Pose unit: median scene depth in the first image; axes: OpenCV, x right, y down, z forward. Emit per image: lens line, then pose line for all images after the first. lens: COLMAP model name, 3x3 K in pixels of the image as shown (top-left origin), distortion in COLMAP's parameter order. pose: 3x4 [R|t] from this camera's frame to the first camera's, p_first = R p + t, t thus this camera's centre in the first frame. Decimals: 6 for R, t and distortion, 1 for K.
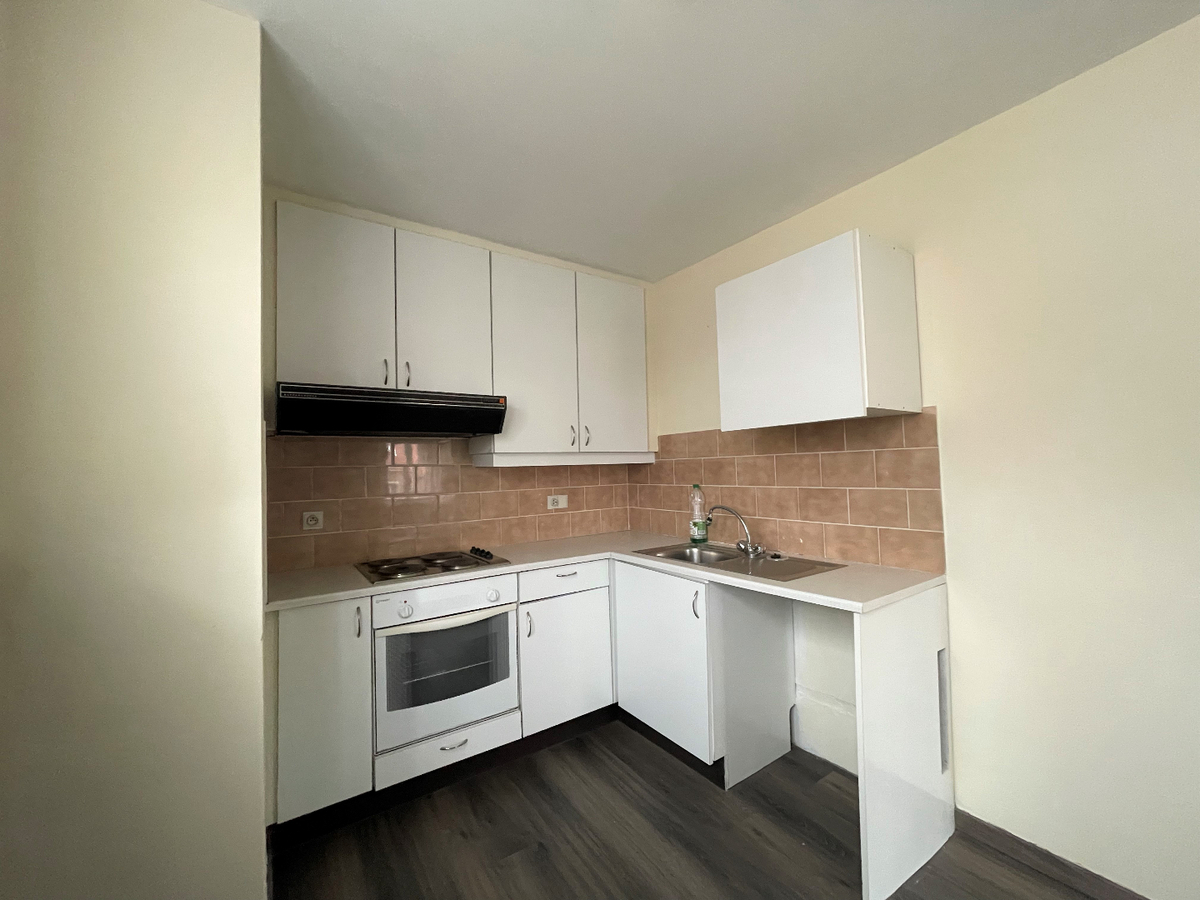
lens RADIAL K [[489.3, 0, 593.6], [0, 489.3, 448.4], [0, 0, 1]] dist [-0.004705, 0.003469]
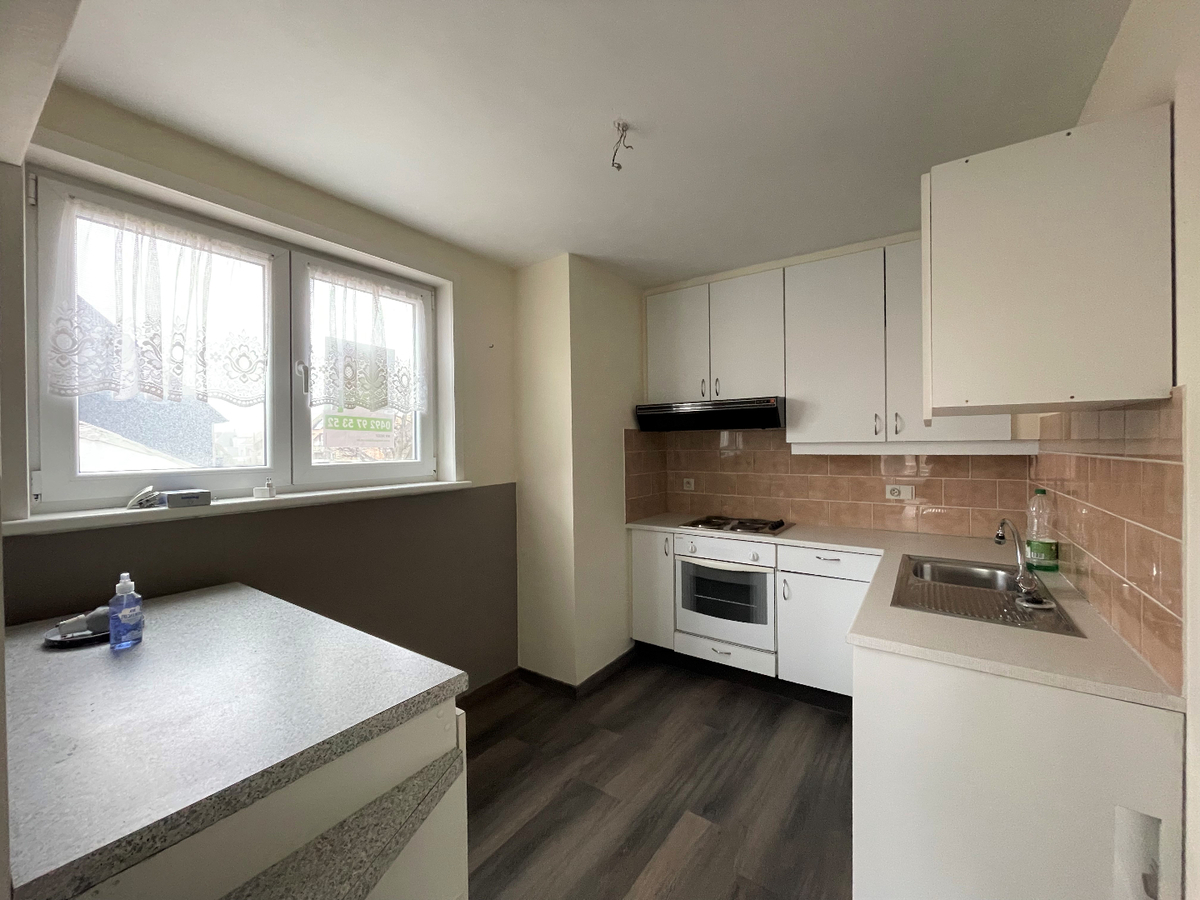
lens RADIAL K [[489.3, 0, 593.6], [0, 489.3, 448.4], [0, 0, 1]] dist [-0.004705, 0.003469]
pose [[0.340784, 0.029237, -0.939687, 0.829492], [0.036880, 0.998331, 0.044436, -0.052016], [0.939418, -0.049799, 0.339137, 0.184691]]
